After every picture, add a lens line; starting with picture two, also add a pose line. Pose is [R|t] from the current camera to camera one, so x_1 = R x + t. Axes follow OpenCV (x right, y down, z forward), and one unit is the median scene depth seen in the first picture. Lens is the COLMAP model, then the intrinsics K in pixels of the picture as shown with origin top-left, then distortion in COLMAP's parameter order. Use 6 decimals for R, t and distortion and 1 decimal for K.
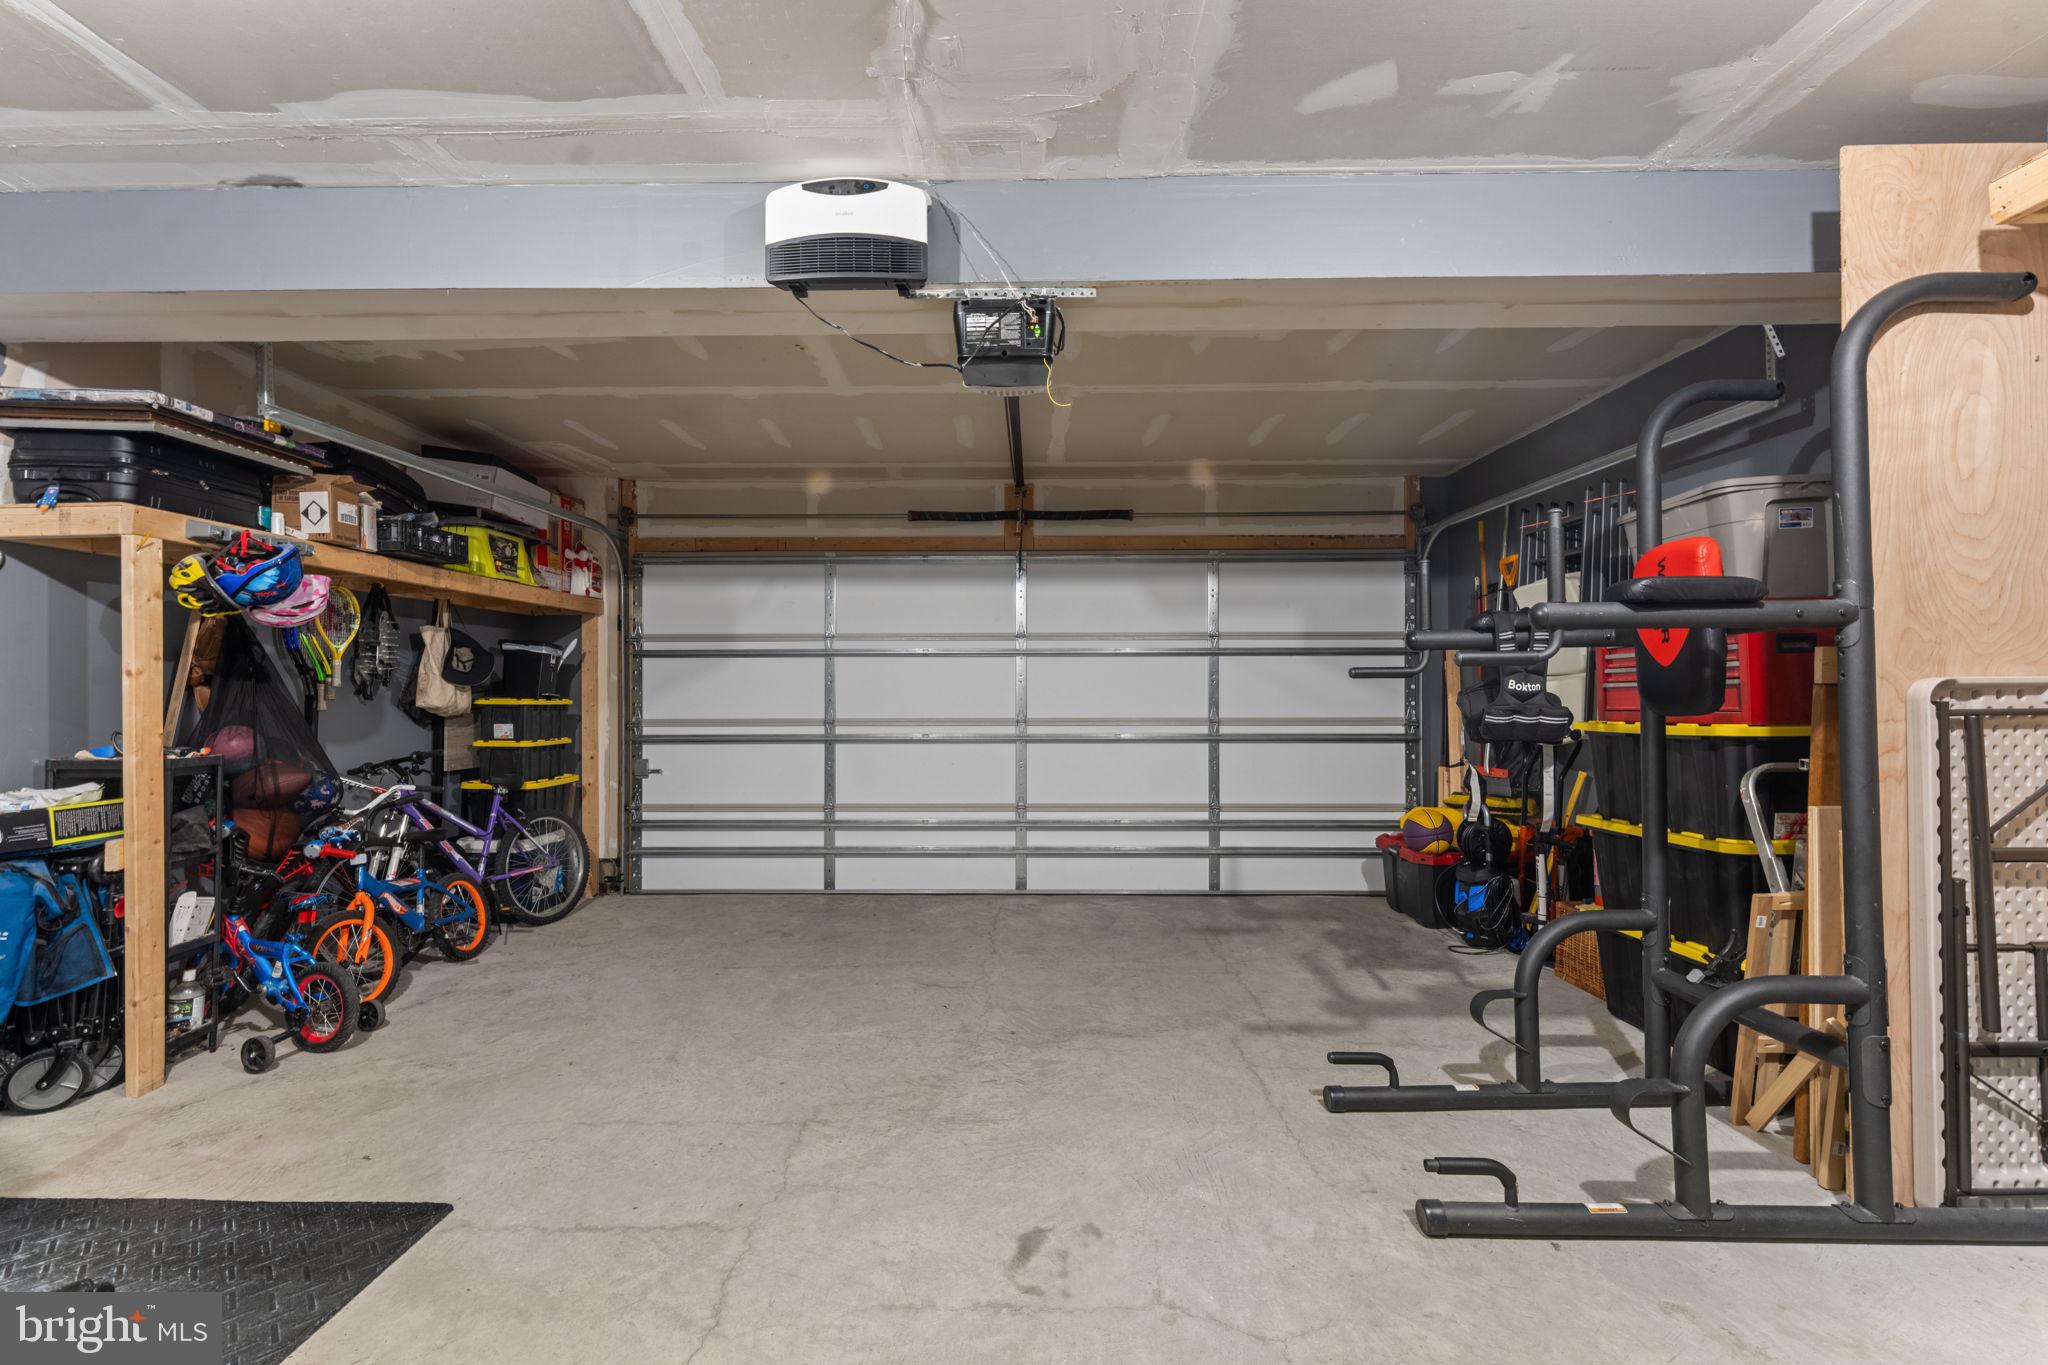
lens RADIAL K [[842.0, 0, 1022.4], [0, 842.0, 683.6], [0, 0, 1]] dist [0.000113, -0.000060]
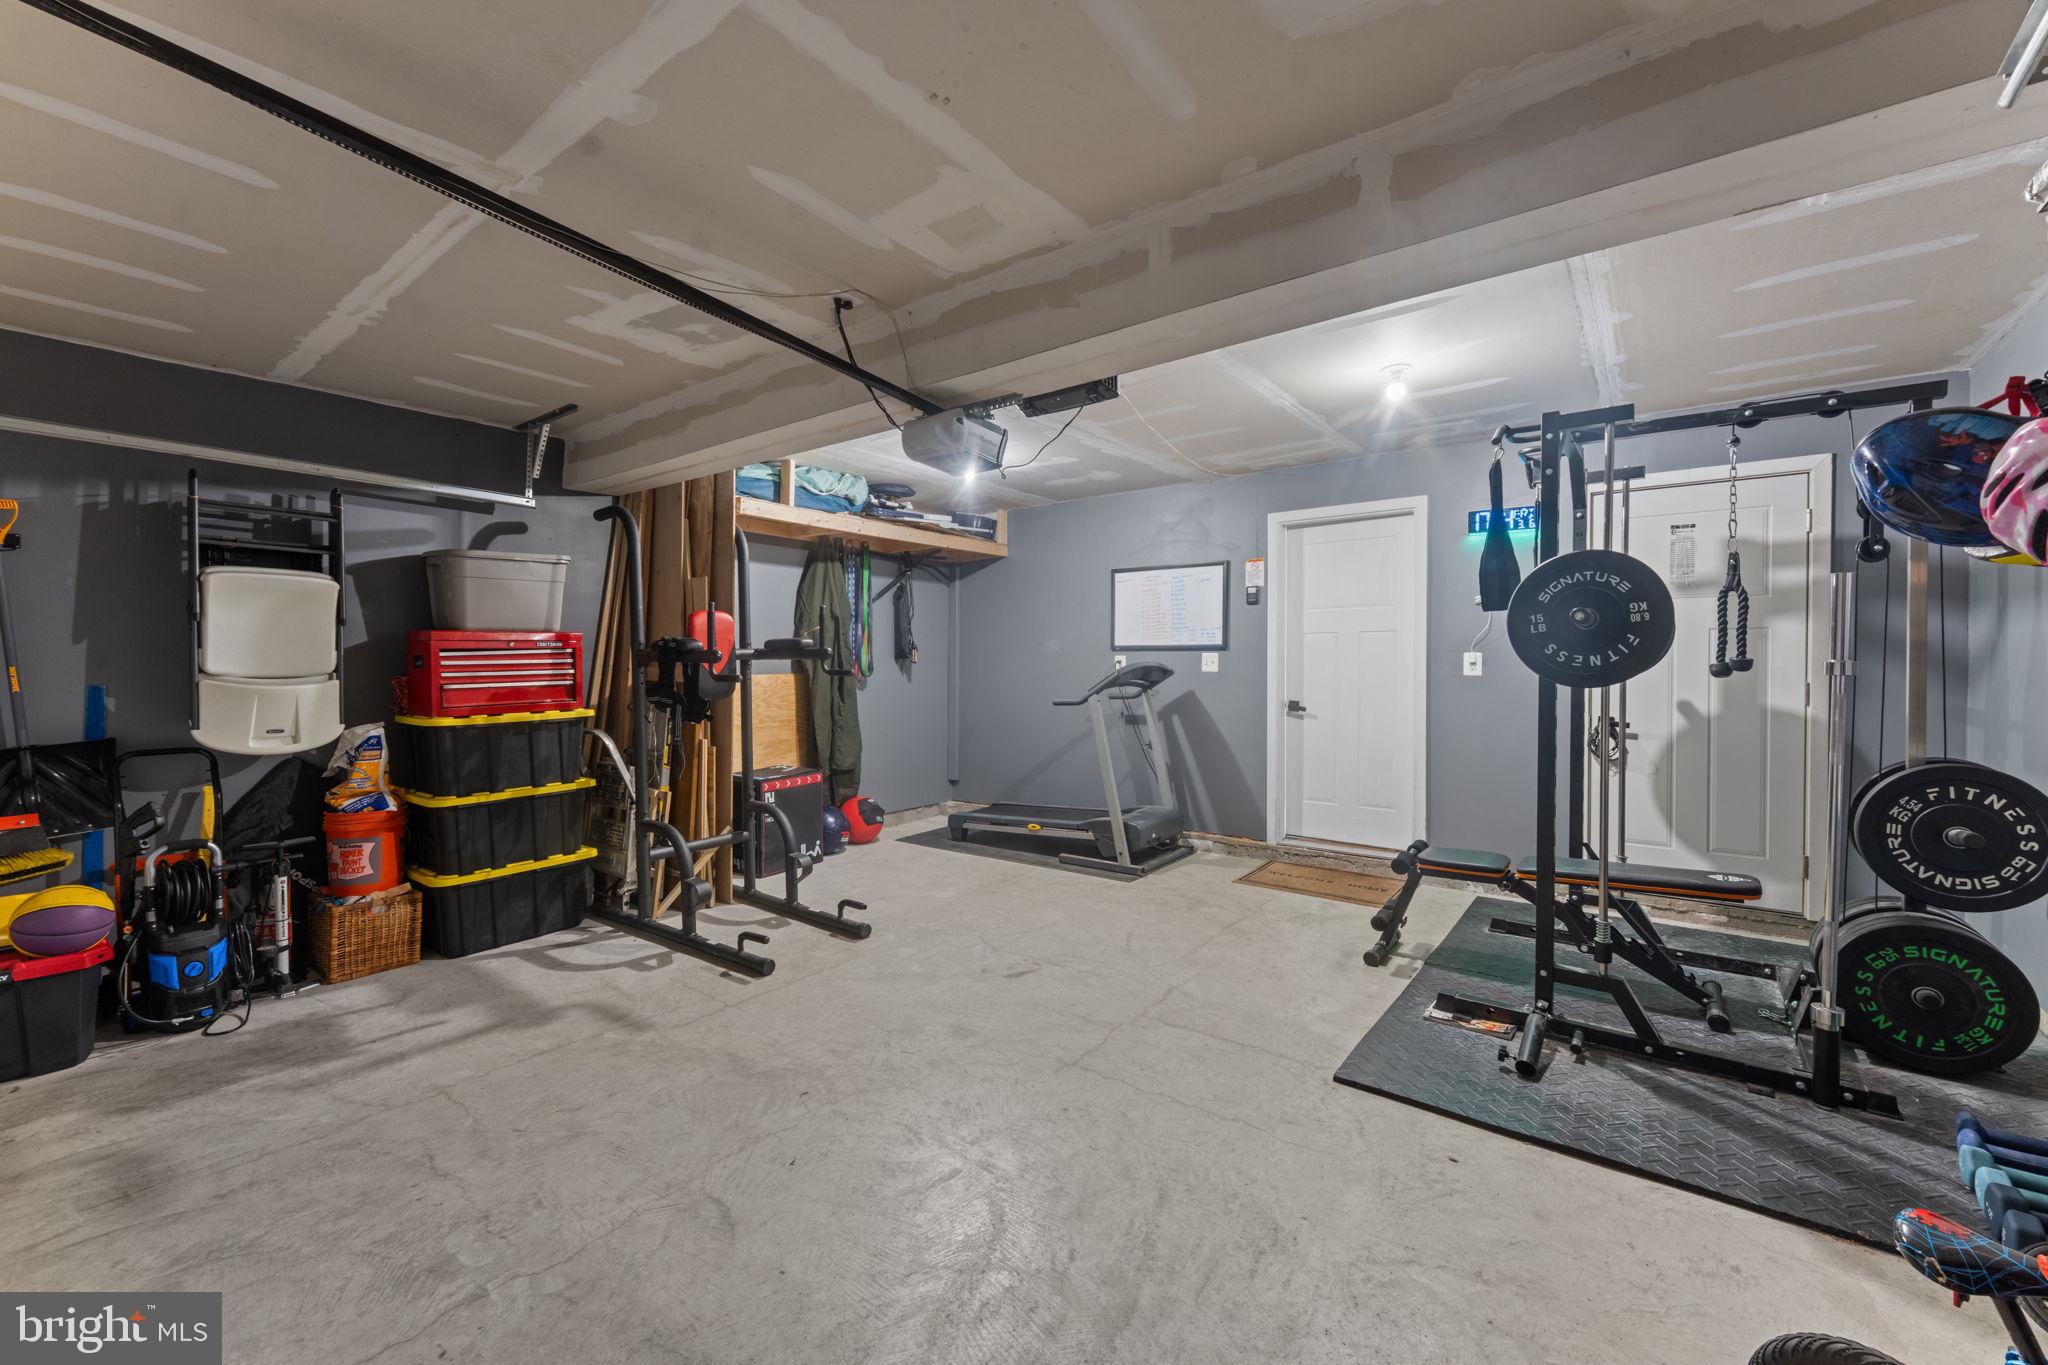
lens RADIAL K [[842.0, 0, 1021.9], [0, 842.0, 671.8], [0, 0, 1]] dist [0.000113, -0.000060]
pose [[-0.799875, -0.002199, 0.600163, -0.702884], [0.000613, 0.999990, 0.004481, -0.024504], [-0.600167, 0.003952, -0.799865, 1.537129]]
